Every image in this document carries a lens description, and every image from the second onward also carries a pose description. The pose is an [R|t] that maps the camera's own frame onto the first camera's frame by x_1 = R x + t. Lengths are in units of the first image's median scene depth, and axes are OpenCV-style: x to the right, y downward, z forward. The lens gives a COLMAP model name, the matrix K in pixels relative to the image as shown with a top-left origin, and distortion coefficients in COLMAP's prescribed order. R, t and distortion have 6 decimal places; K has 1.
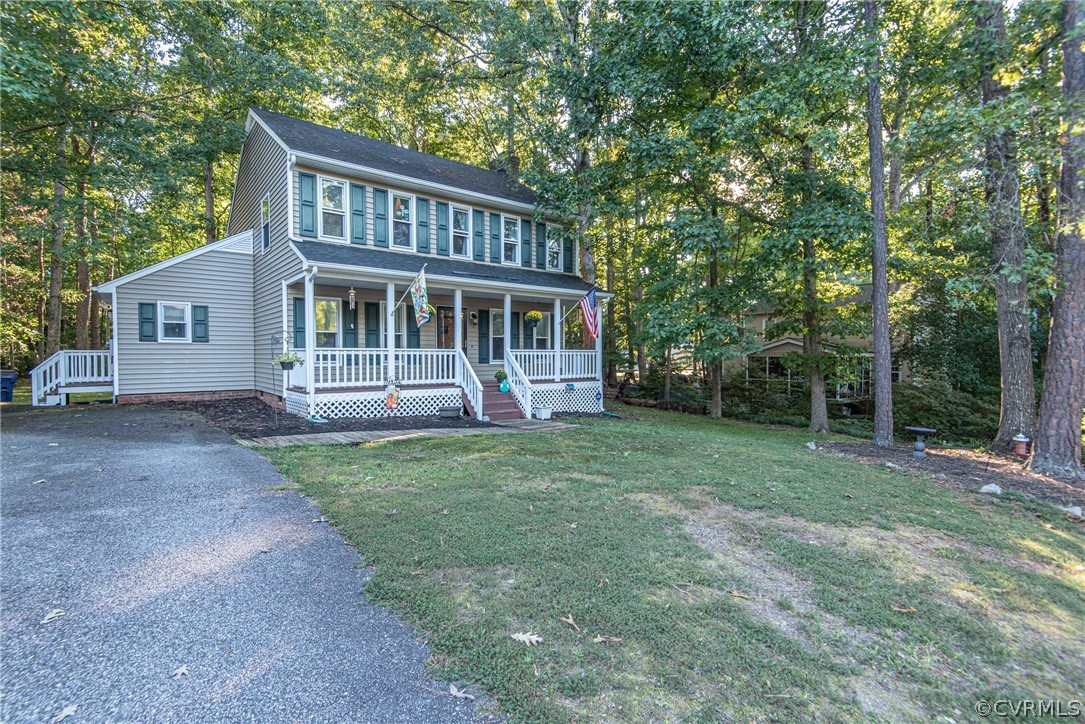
lens RADIAL K [[489.3, 0, 535.4], [0, 489.3, 363.4], [0, 0, 1]] dist [0.038558, -0.022792]
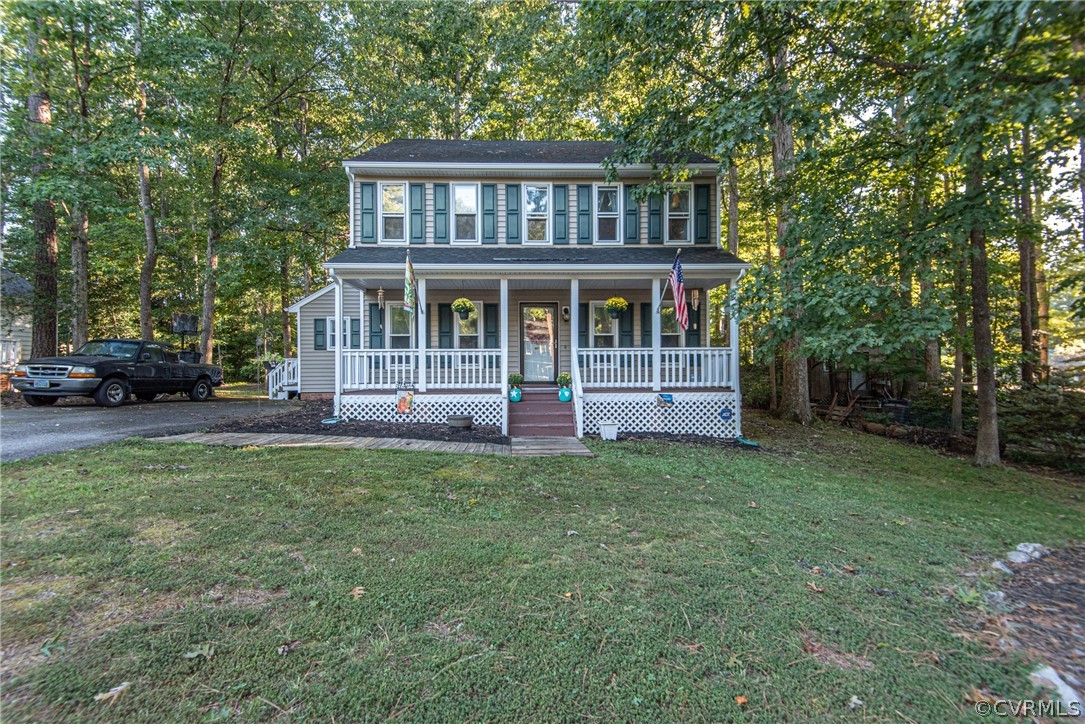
lens RADIAL K [[508.9, 0, 542.7], [0, 508.9, 348.4], [0, 0, 1]] dist [0.072968, -0.026172]
pose [[0.813402, -0.013830, -0.581537, 0.388481], [-0.005194, 0.999505, -0.031035, -0.002689], [0.581679, 0.028264, 0.812927, 0.285668]]
